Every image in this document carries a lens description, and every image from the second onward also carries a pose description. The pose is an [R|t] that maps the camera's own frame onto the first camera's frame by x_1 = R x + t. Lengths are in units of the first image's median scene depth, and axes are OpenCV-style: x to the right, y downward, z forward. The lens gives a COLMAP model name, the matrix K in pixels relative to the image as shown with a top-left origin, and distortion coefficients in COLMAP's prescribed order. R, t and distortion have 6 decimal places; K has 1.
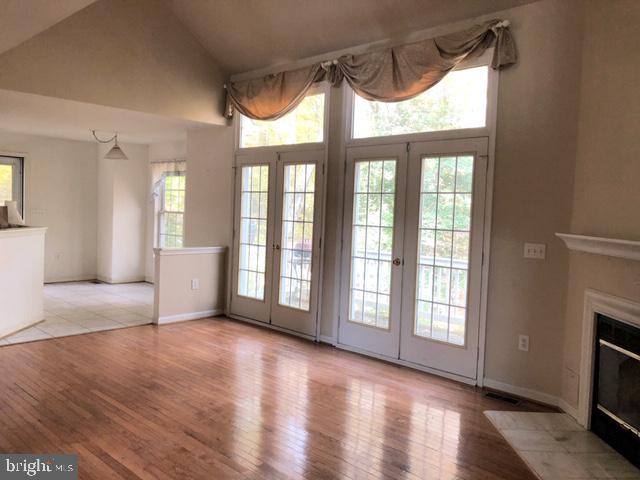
lens RADIAL K [[519.6, 0, 316.7], [0, 519.6, 237.5], [0, 0, 1]] dist [0.039811, -0.027647]
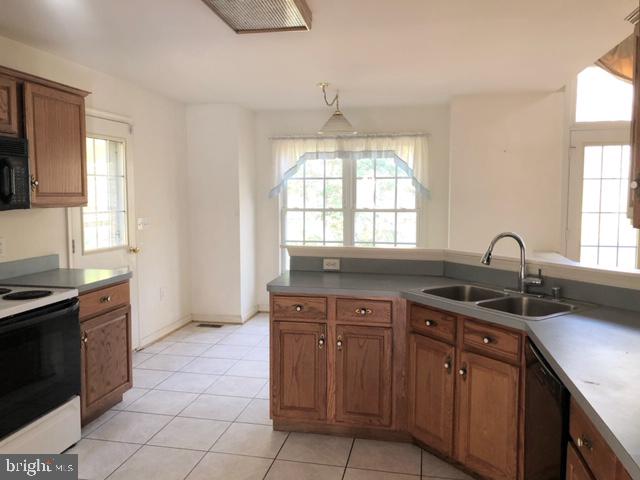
lens RADIAL K [[519.6, 0, 323.3], [0, 519.6, 239.6], [0, 0, 1]] dist [0.039811, -0.027647]
pose [[0.852197, -0.068514, 0.518715, -1.175671], [0.056169, 0.997640, 0.039493, -0.068728], [-0.520197, -0.004520, 0.854035, 0.725199]]
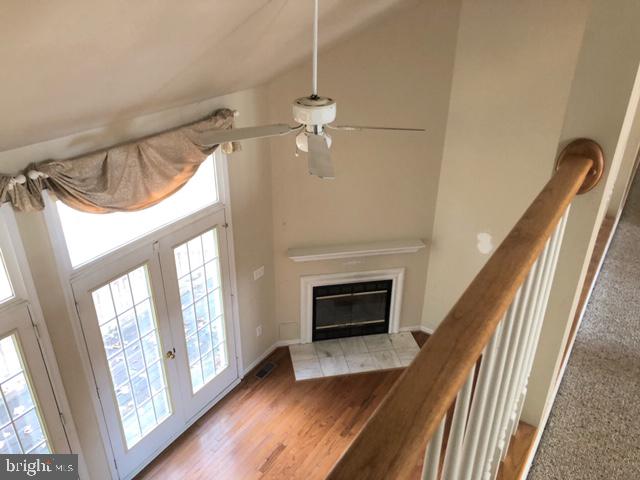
lens RADIAL K [[519.6, 0, 323.0], [0, 519.6, 239.4], [0, 0, 1]] dist [0.039811, -0.027647]
pose [[-0.181471, -0.489059, 0.853164, -0.608332], [0.045224, 0.862501, 0.504031, -0.604836], [-0.982356, 0.130050, -0.134402, 0.832885]]
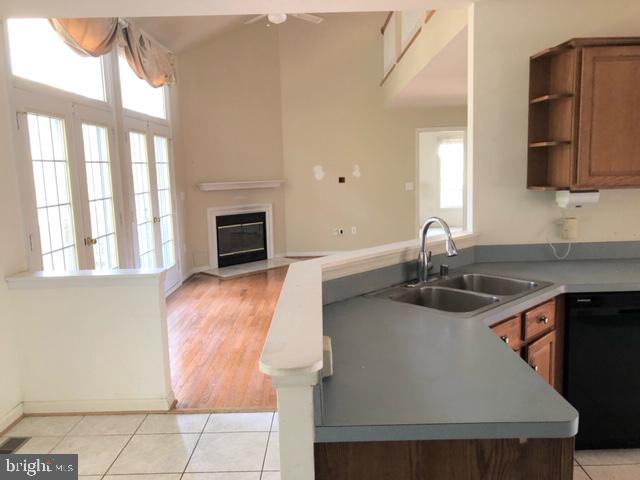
lens RADIAL K [[519.6, 0, 308.5], [0, 519.6, 237.3], [0, 0, 1]] dist [0.039811, -0.027647]
pose [[-0.669442, -0.103943, 0.735556, -1.009564], [0.060462, 0.979254, 0.193407, -0.129862], [-0.740400, 0.173948, -0.649269, 1.554559]]
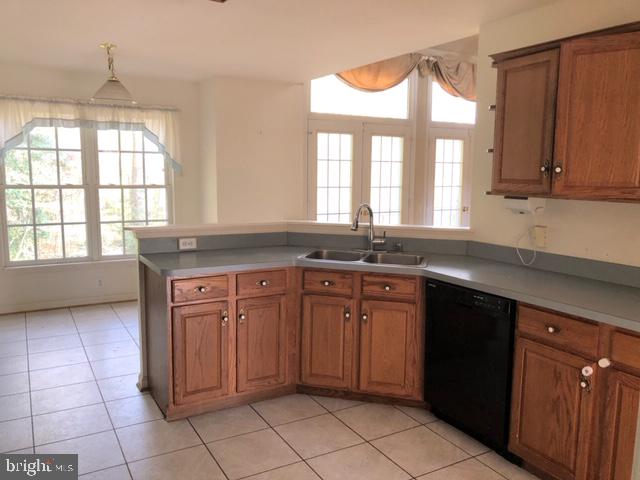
lens RADIAL K [[519.6, 0, 318.2], [0, 519.6, 241.6], [0, 0, 1]] dist [0.039811, -0.027647]
pose [[0.284713, -0.149766, 0.946841, -1.421965], [0.062785, 0.988513, 0.137478, -0.094855], [-0.956555, 0.020305, 0.290845, 0.976739]]
